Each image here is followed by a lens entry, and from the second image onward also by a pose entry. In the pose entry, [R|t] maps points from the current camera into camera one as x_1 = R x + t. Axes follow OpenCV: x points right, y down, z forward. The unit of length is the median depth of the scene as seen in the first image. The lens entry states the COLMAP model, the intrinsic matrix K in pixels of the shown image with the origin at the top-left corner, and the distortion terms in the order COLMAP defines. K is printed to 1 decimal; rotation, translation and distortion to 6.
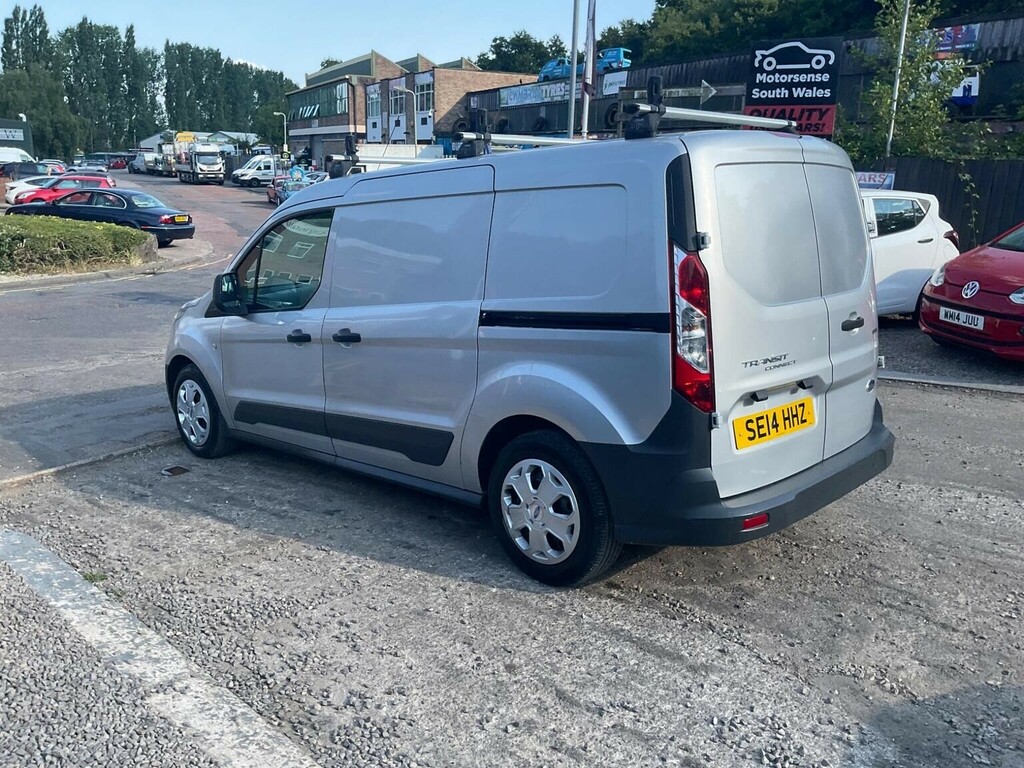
lens RADIAL K [[843.5, 0, 507.5], [0, 843.5, 391.2], [0, 0, 1]] dist [0.065522, -0.135900]
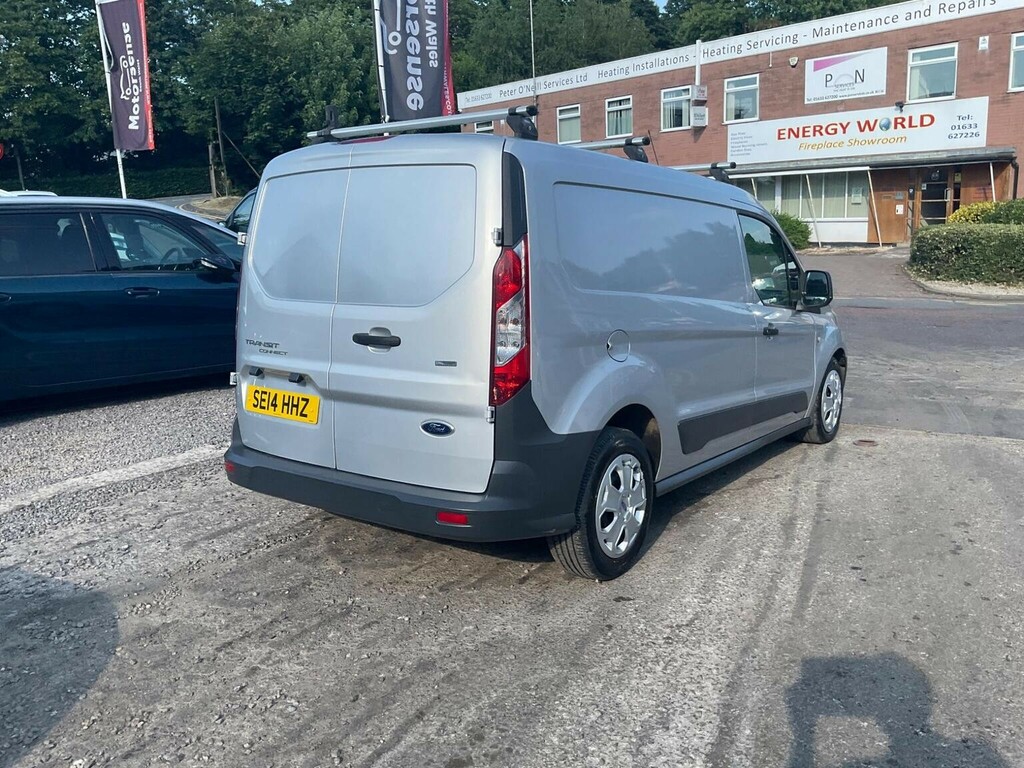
lens RADIAL K [[845.1, 0, 509.9], [0, 845.1, 388.2], [0, 0, 1]] dist [0.071535, -0.140096]
pose [[0.145273, 0.184320, -0.972071, 0.851192], [-0.205061, 0.966769, 0.152669, -0.127553], [0.967908, 0.177155, 0.178242, 0.639319]]
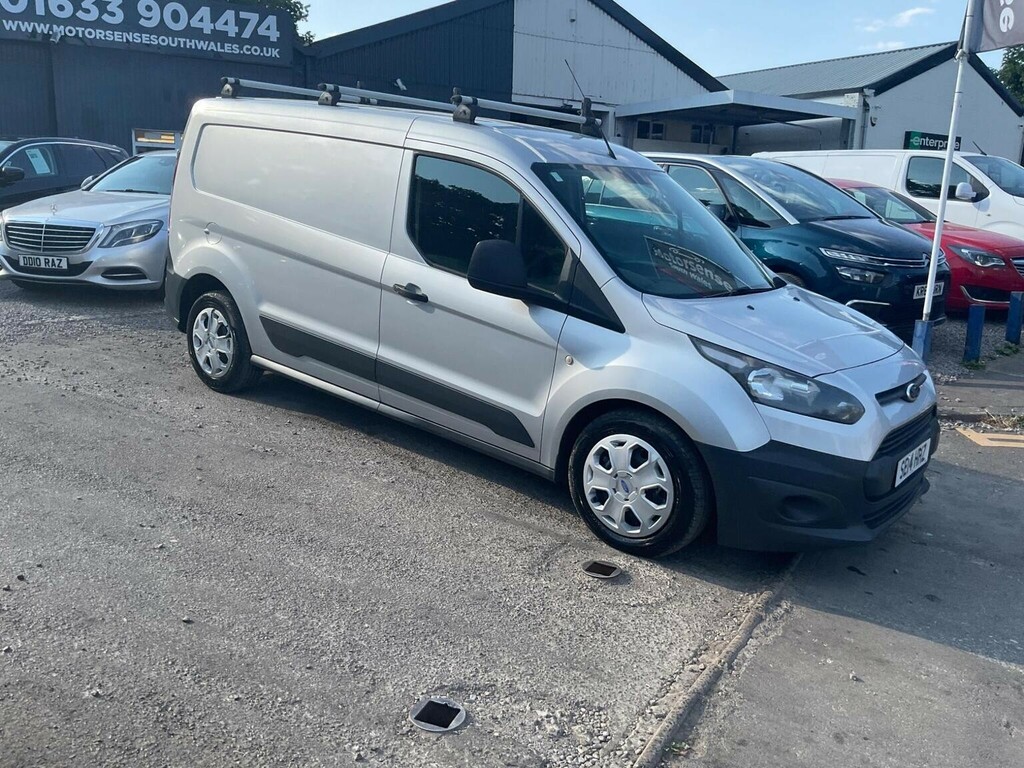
lens RADIAL K [[838.7, 0, 519.7], [0, 838.7, 387.5], [0, 0, 1]] dist [0.056445, -0.102912]
pose [[-0.993286, -0.029388, -0.111887, 0.003277], [-0.077525, 0.886971, 0.455272, -0.381362], [0.085861, 0.460890, -0.883294, 1.764133]]
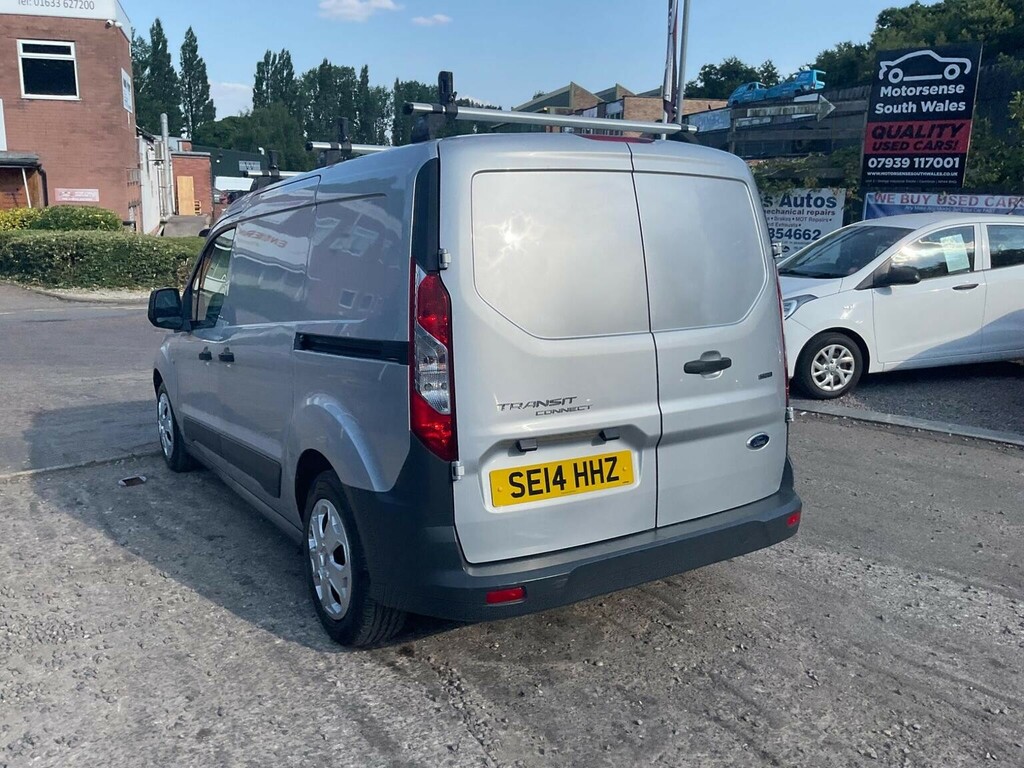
lens RADIAL K [[848.3, 0, 511.9], [0, 848.3, 388.4], [0, 0, 1]] dist [0.048385, -0.090257]
pose [[0.972459, 0.051289, -0.227361, 0.264739], [-0.059603, 0.997776, -0.029852, -0.013484], [0.225324, 0.042581, 0.973353, 0.100684]]
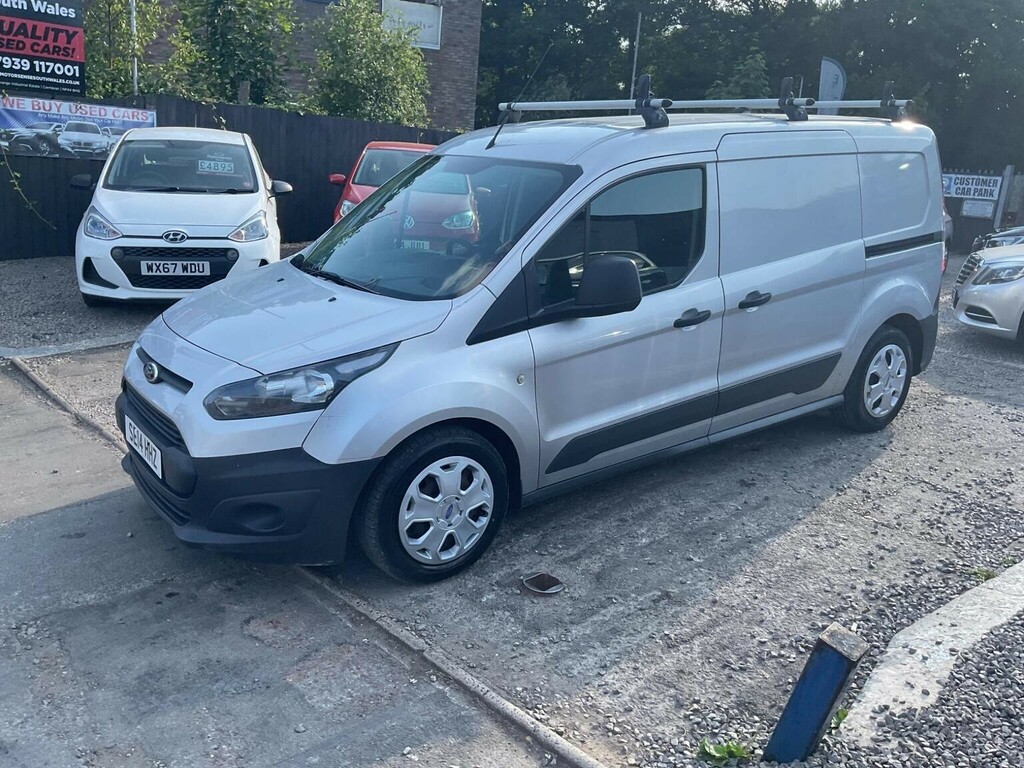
lens RADIAL K [[876.0, 0, 493.0], [0, 876.0, 383.7], [0, 0, 1]] dist [-0.000297, -0.010402]
pose [[0.172968, -0.249397, 0.952829, -0.936881], [0.187595, 0.958043, 0.216708, -0.188231], [-0.966897, 0.141262, 0.212497, 0.839003]]
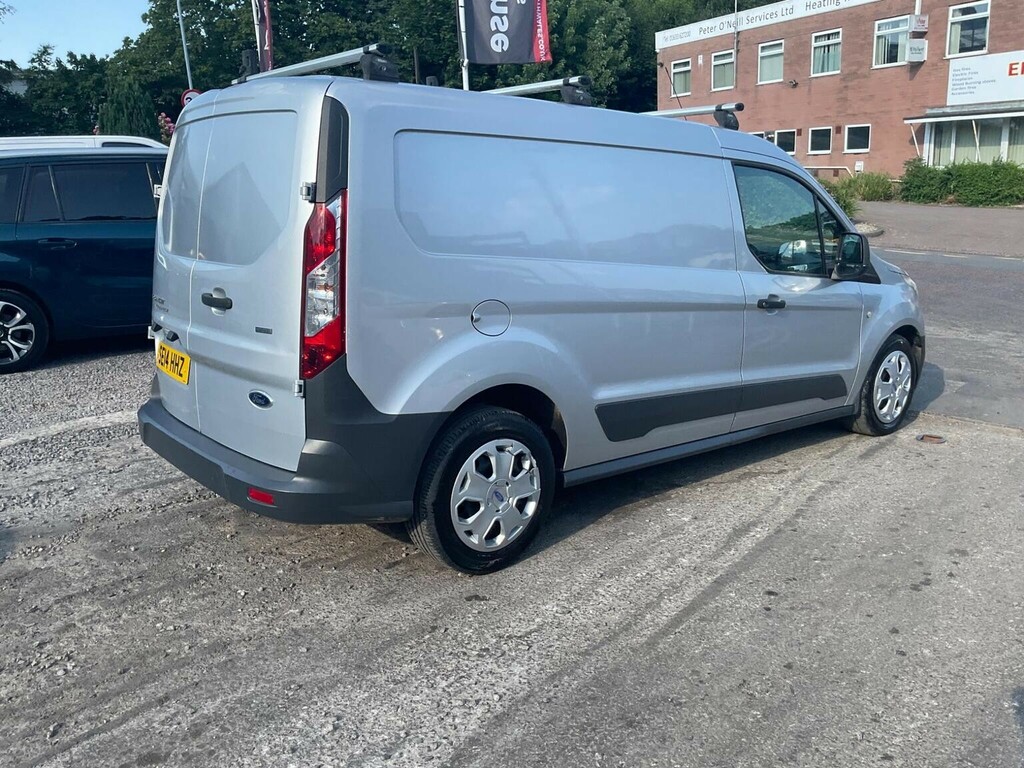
lens RADIAL K [[845.0, 0, 510.9], [0, 845.0, 400.0], [0, 0, 1]] dist [0.041375, -0.080217]
pose [[-0.102495, 0.255122, -0.961461, 0.791730], [-0.208356, 0.939605, 0.271534, -0.181574], [0.972668, 0.228157, -0.043149, 0.874210]]
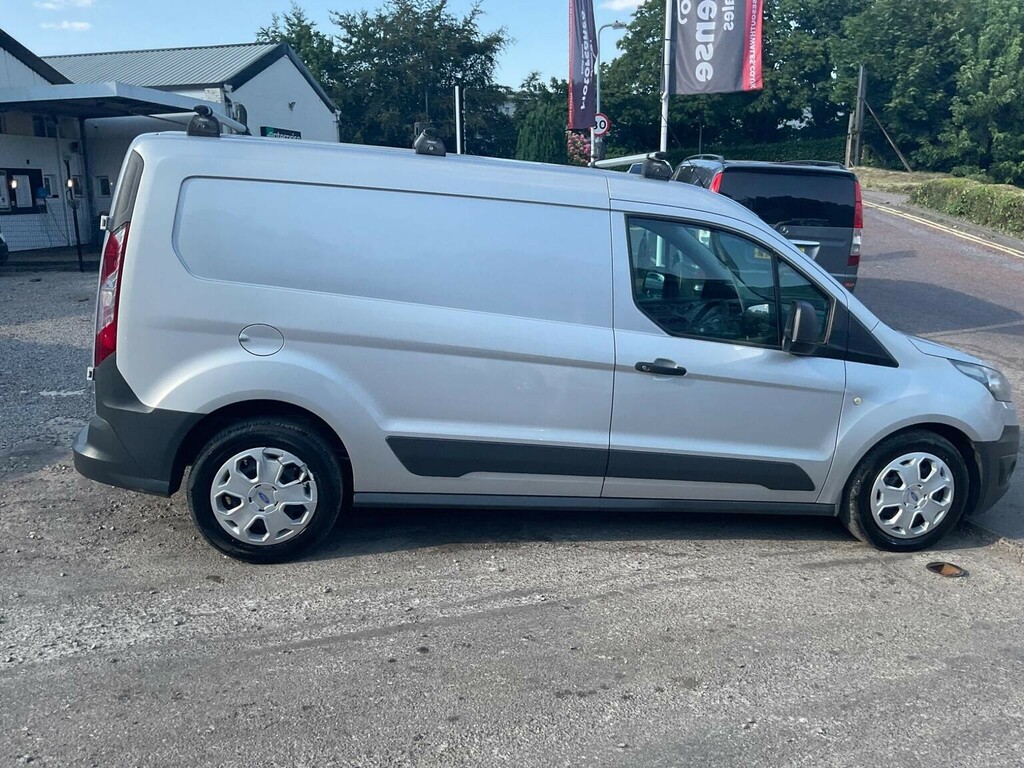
lens RADIAL K [[849.5, 0, 510.5], [0, 849.5, 387.2], [0, 0, 1]] dist [0.033955, -0.068161]
pose [[-0.598364, 0.166683, -0.783694, 0.640998], [-0.203731, 0.914320, 0.350018, -0.309930], [0.774890, 0.369101, -0.513138, 1.315320]]
